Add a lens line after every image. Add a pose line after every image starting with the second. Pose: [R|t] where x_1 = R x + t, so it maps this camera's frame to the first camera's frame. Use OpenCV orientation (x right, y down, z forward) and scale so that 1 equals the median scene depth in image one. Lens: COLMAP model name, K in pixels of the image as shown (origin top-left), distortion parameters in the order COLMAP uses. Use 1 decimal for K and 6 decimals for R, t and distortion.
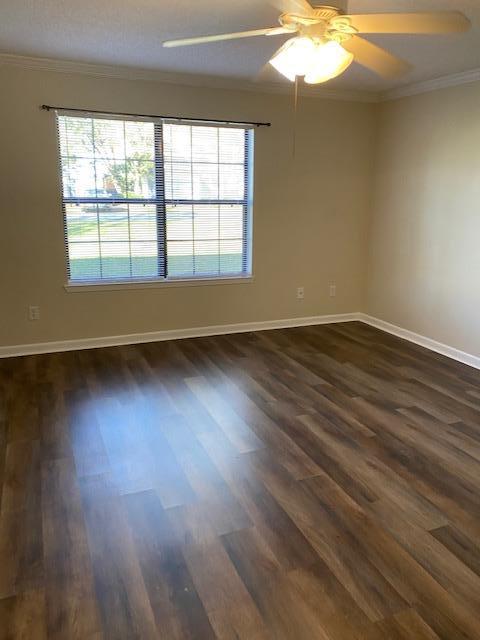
lens RADIAL K [[485.9, 0, 240.0], [0, 485.9, 320.0], [0, 0, 1]] dist [-0.002528, -0.004571]
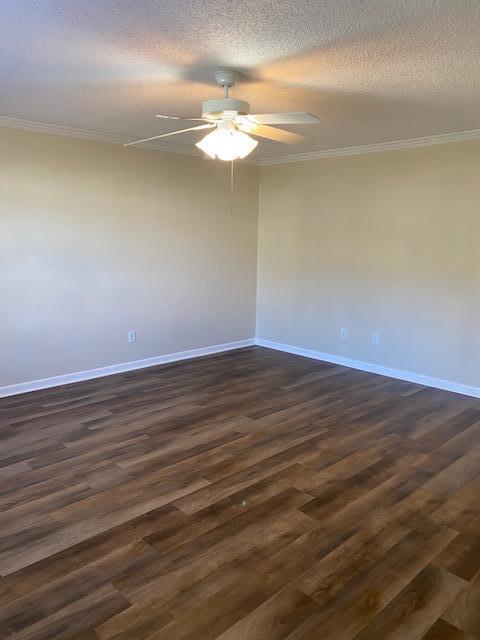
lens RADIAL K [[485.9, 0, 240.0], [0, 485.9, 320.0], [0, 0, 1]] dist [-0.002528, -0.004571]
pose [[-0.360981, -0.188022, 0.913422, -0.834701], [0.227126, 0.932247, 0.281656, -0.308531], [-0.904492, 0.309134, -0.293819, 1.036719]]
